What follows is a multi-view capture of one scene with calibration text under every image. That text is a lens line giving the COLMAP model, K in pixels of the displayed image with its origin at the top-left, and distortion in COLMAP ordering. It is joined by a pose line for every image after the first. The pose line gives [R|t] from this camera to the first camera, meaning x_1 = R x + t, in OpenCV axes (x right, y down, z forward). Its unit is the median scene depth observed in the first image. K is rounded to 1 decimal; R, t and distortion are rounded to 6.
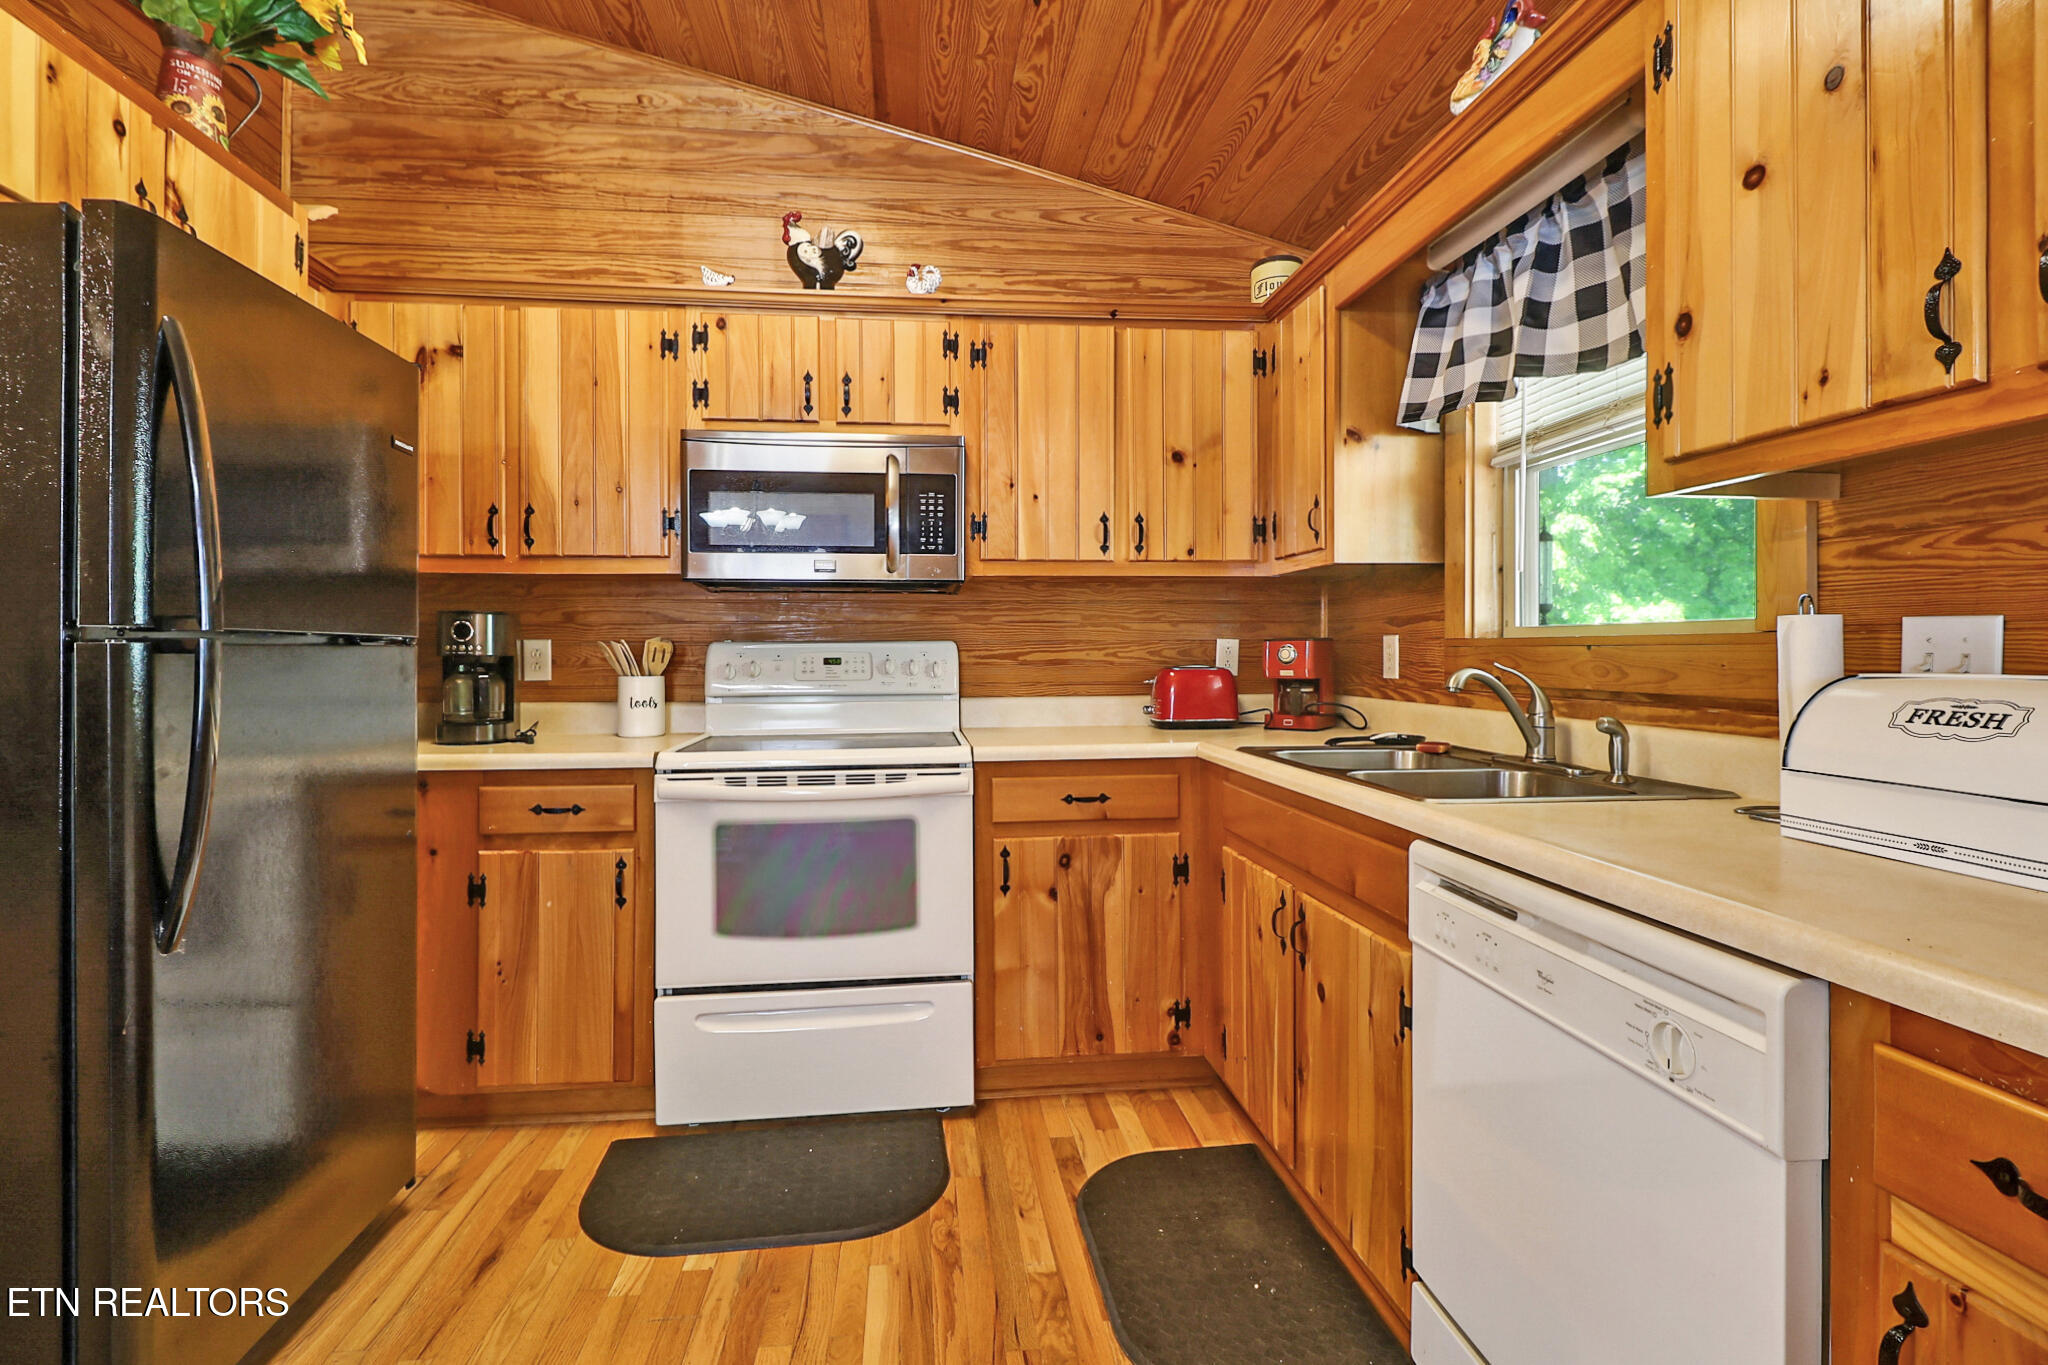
lens RADIAL K [[938.6, 0, 1011.2], [0, 938.6, 652.8], [0, 0, 1]] dist [0.009628, -0.021000]
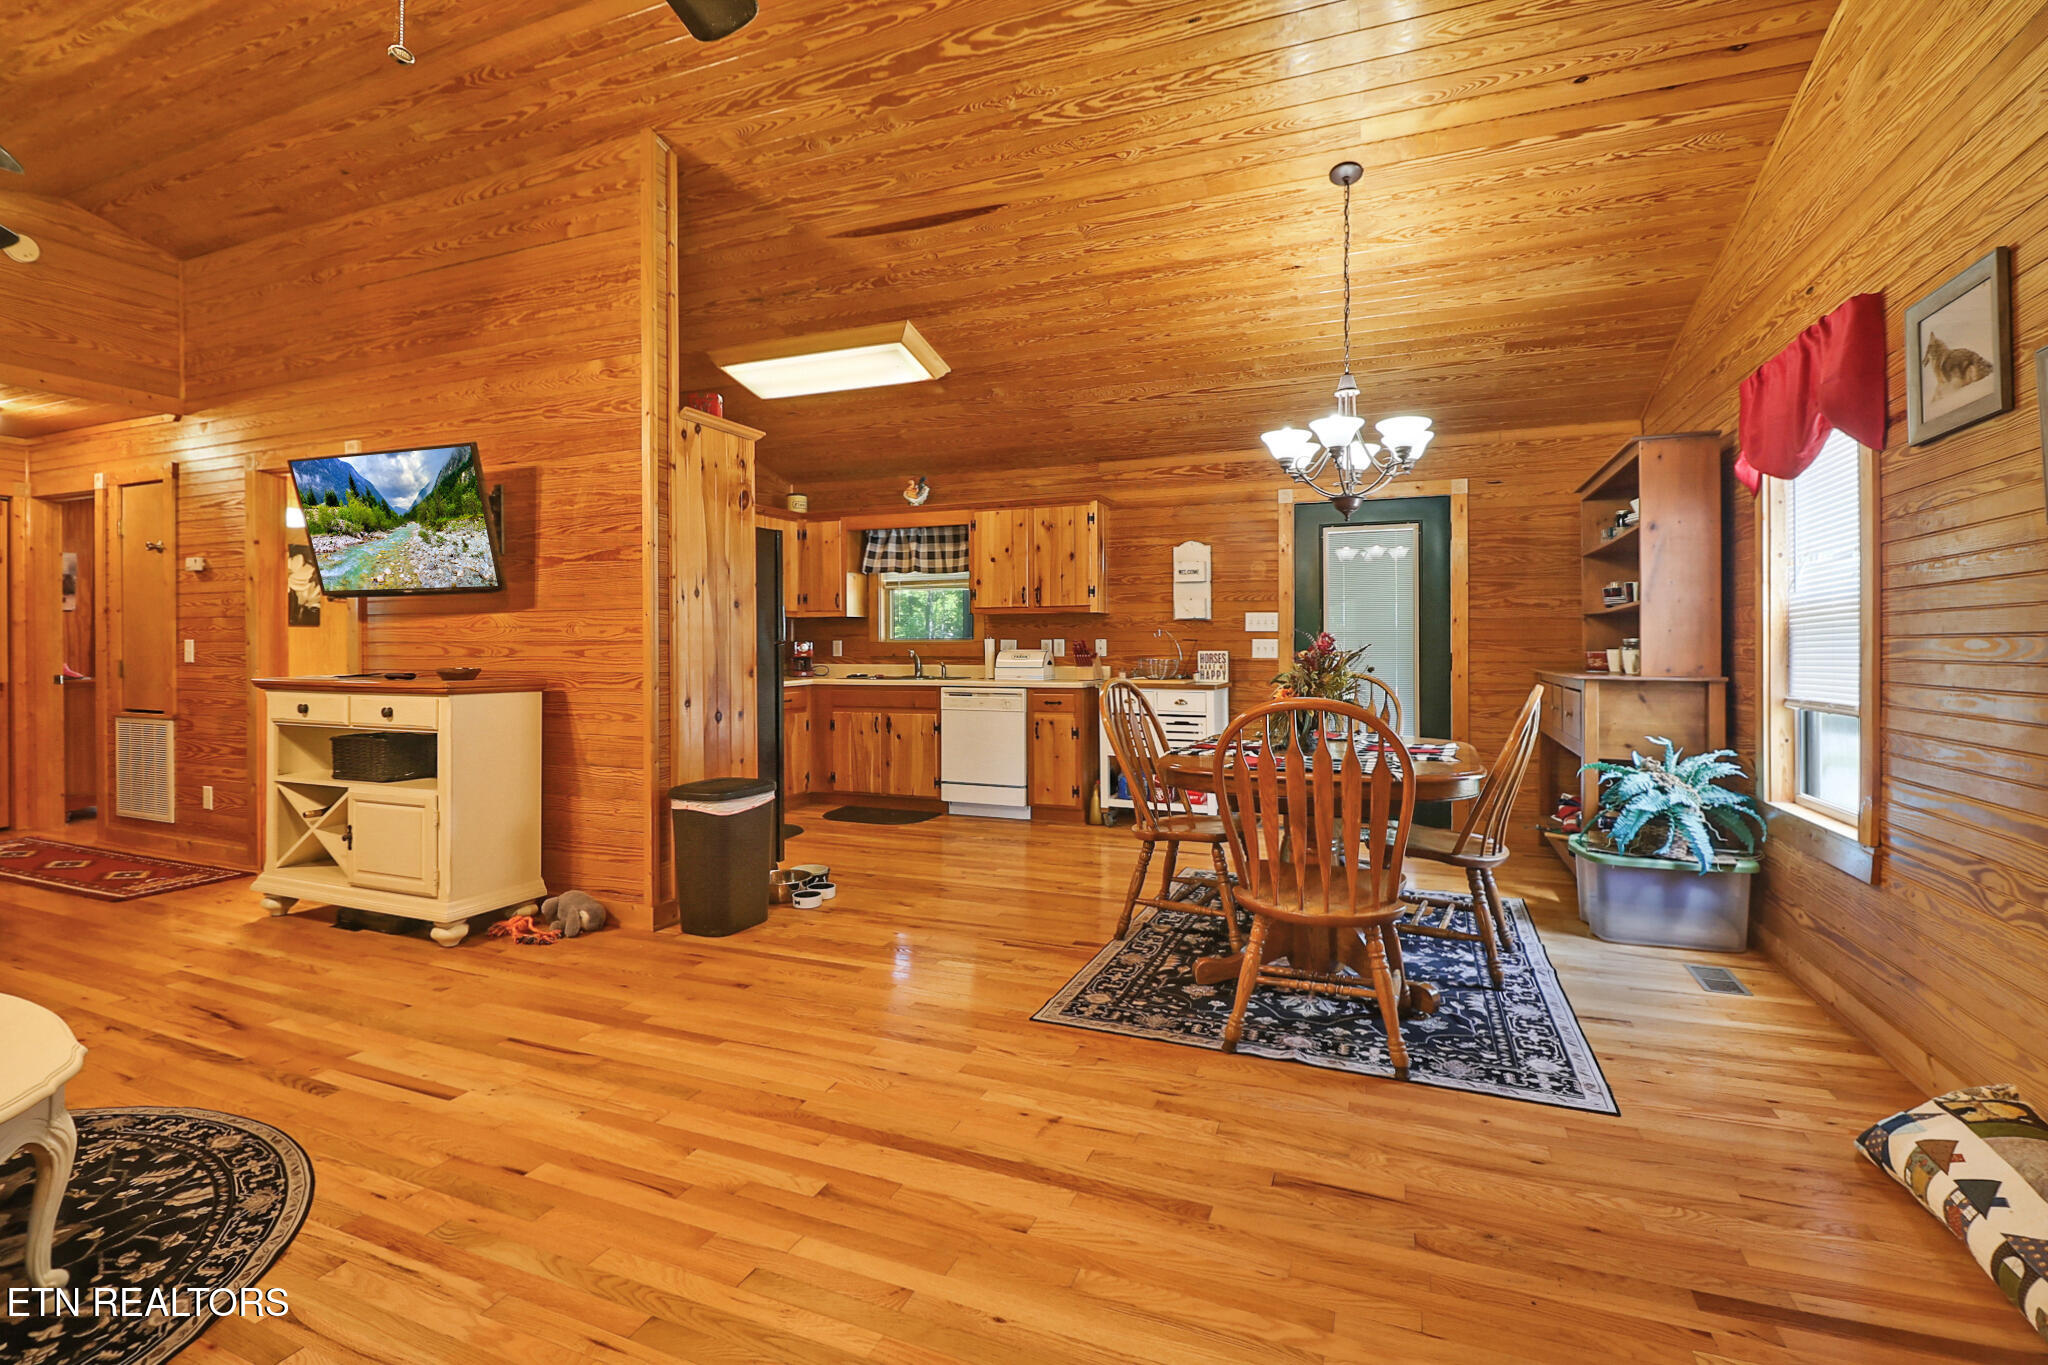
lens RADIAL K [[943.9, 0, 1011.5], [0, 943.9, 652.5], [0, 0, 1]] dist [0.001870, -0.011891]
pose [[0.484642, -0.010879, 0.874645, -2.051846], [0.004406, 0.999940, 0.009996, -0.009981], [-0.874702, -0.000991, 0.484661, -0.916244]]
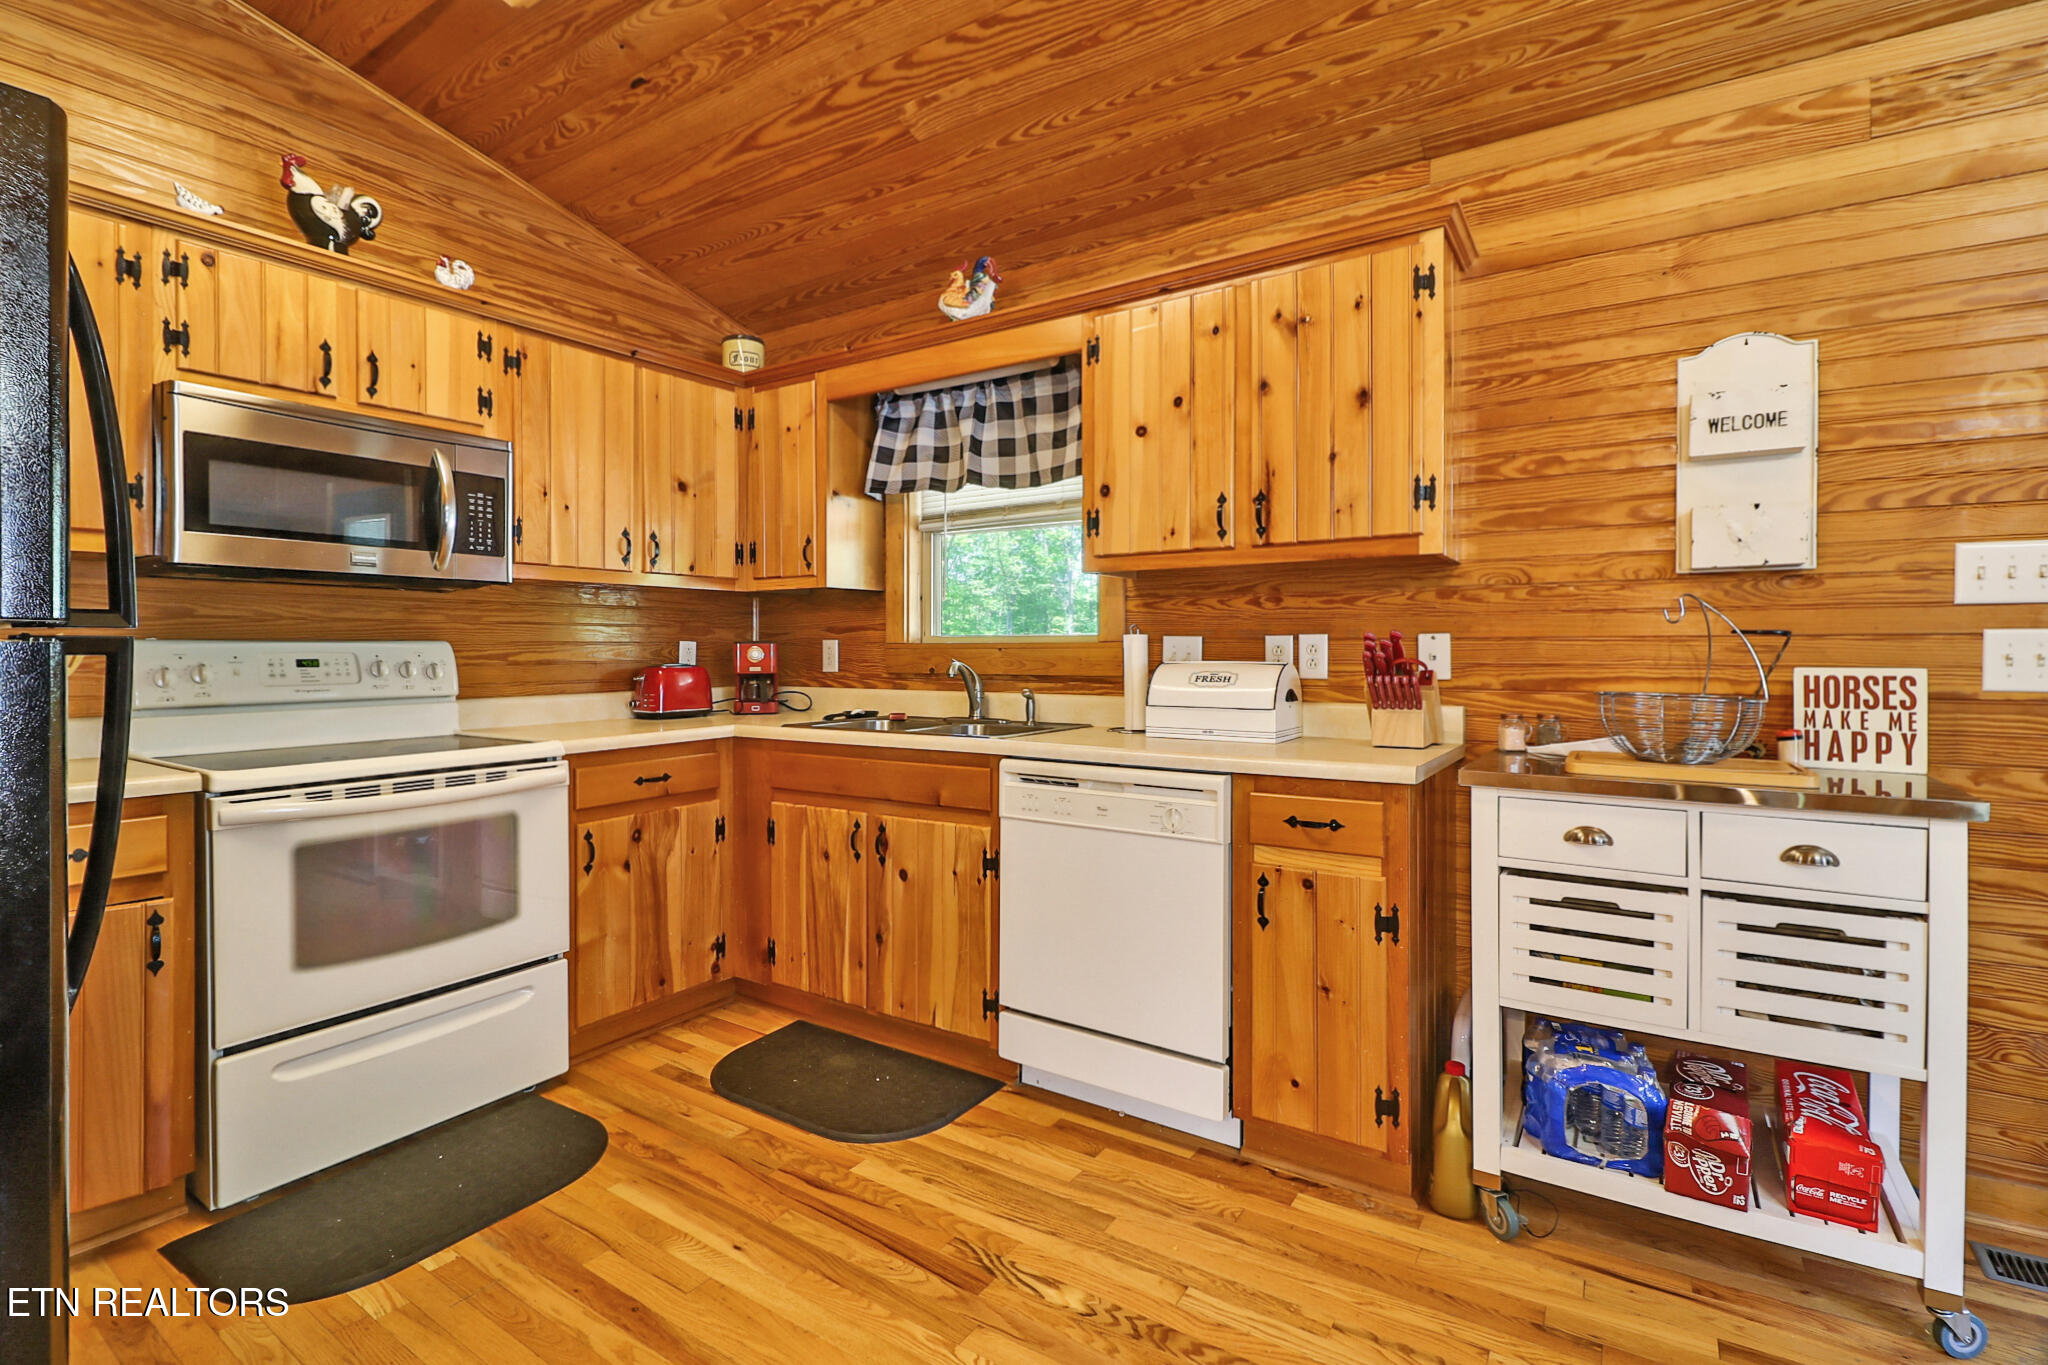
lens RADIAL K [[938.6, 0, 1011.2], [0, 938.6, 652.8], [0, 0, 1]] dist [0.009628, -0.021000]
pose [[0.646574, -0.000769, 0.762851, -0.534052], [0.001346, 0.999999, -0.000133, 0.000265], [-0.762850, 0.001112, 0.646575, -0.088365]]
